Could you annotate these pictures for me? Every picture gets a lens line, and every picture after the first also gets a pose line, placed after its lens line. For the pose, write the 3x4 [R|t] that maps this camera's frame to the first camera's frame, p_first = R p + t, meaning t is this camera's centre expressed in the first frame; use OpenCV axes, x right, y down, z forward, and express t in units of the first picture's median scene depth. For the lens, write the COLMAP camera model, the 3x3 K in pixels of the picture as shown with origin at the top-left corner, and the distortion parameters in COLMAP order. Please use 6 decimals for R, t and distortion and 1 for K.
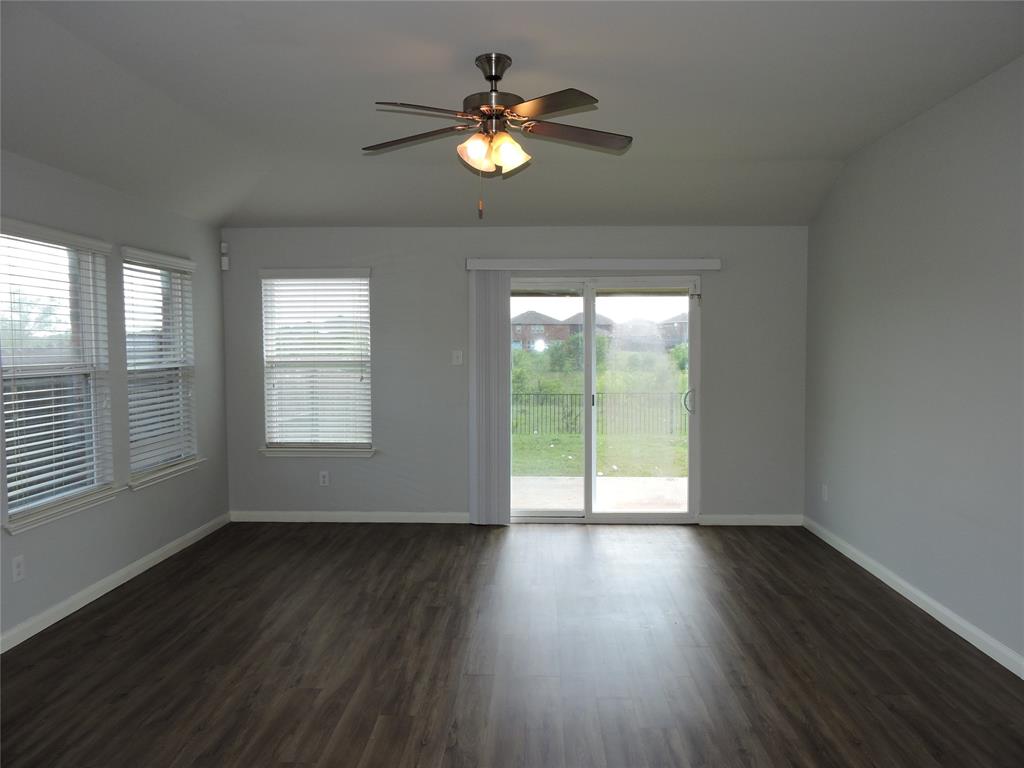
lens RADIAL K [[727.6, 0, 512.0], [0, 727.6, 384.0], [0, 0, 1]] dist [-0.001554, 0.000811]
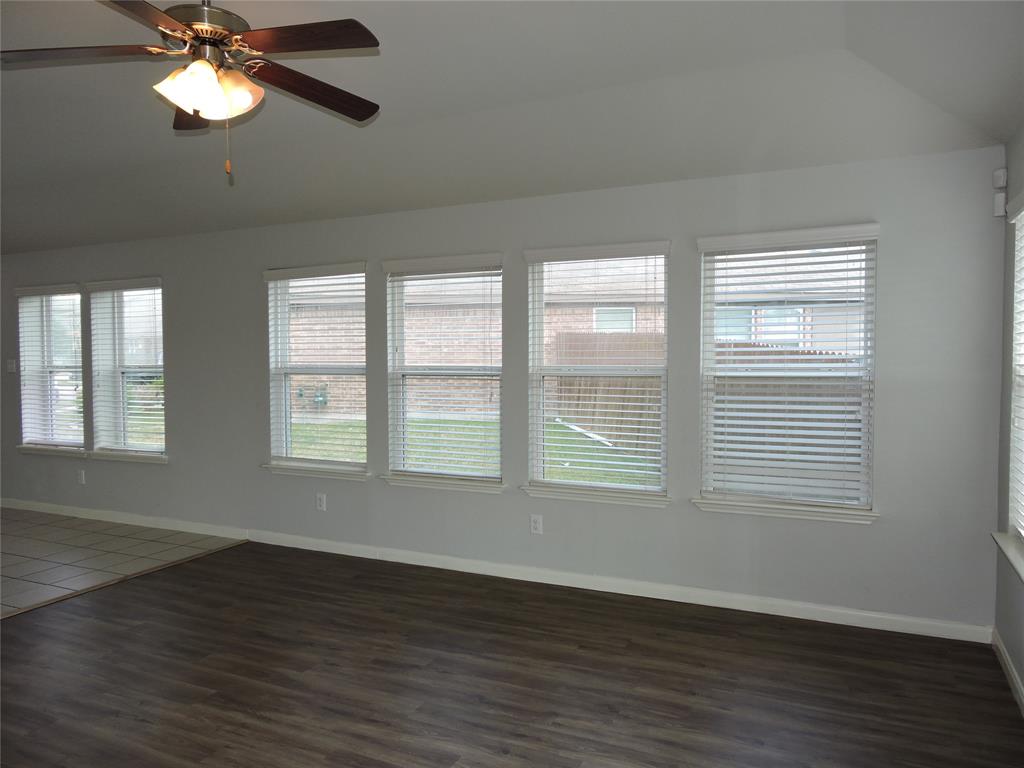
lens RADIAL K [[727.6, 0, 512.0], [0, 727.6, 384.0], [0, 0, 1]] dist [-0.001554, 0.000811]
pose [[-0.396451, 0.044815, -0.916962, 0.408353], [-0.041666, 0.996900, 0.066736, -0.061237], [0.917110, 0.064664, -0.393355, 1.187328]]
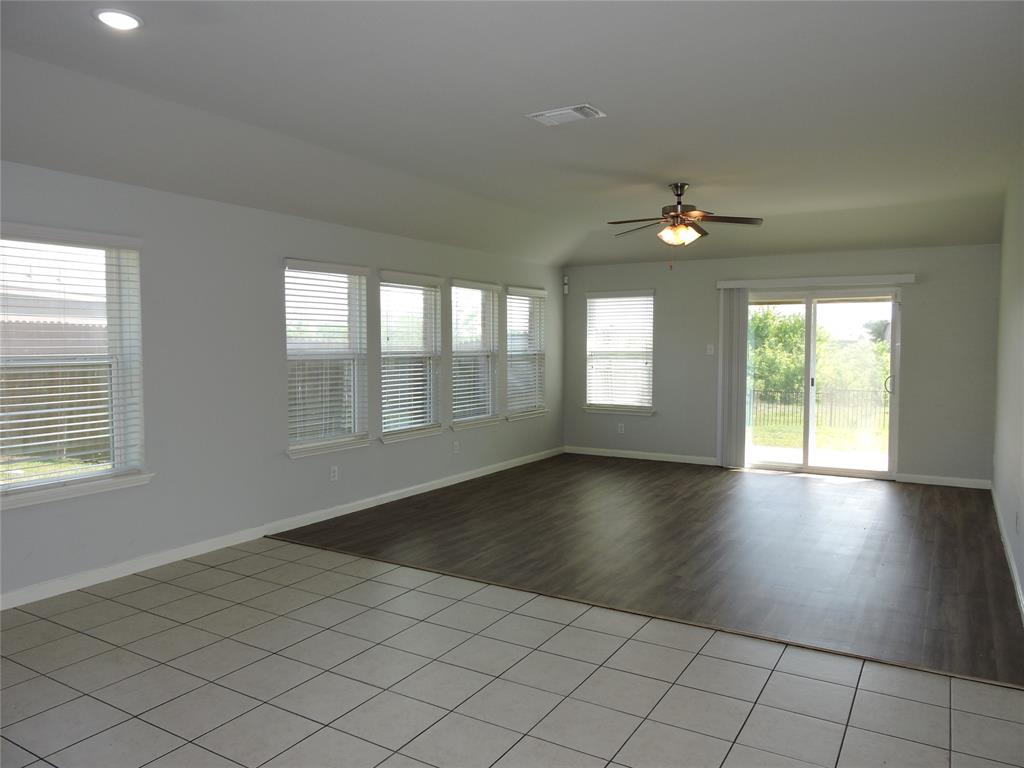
lens RADIAL K [[727.6, 0, 512.0], [0, 727.6, 384.0], [0, 0, 1]] dist [-0.001554, 0.000811]
pose [[0.874682, 0.028255, -0.483873, 0.377501], [-0.027569, 0.999583, 0.008533, 0.040847], [0.483913, 0.005876, 0.875096, -0.608832]]
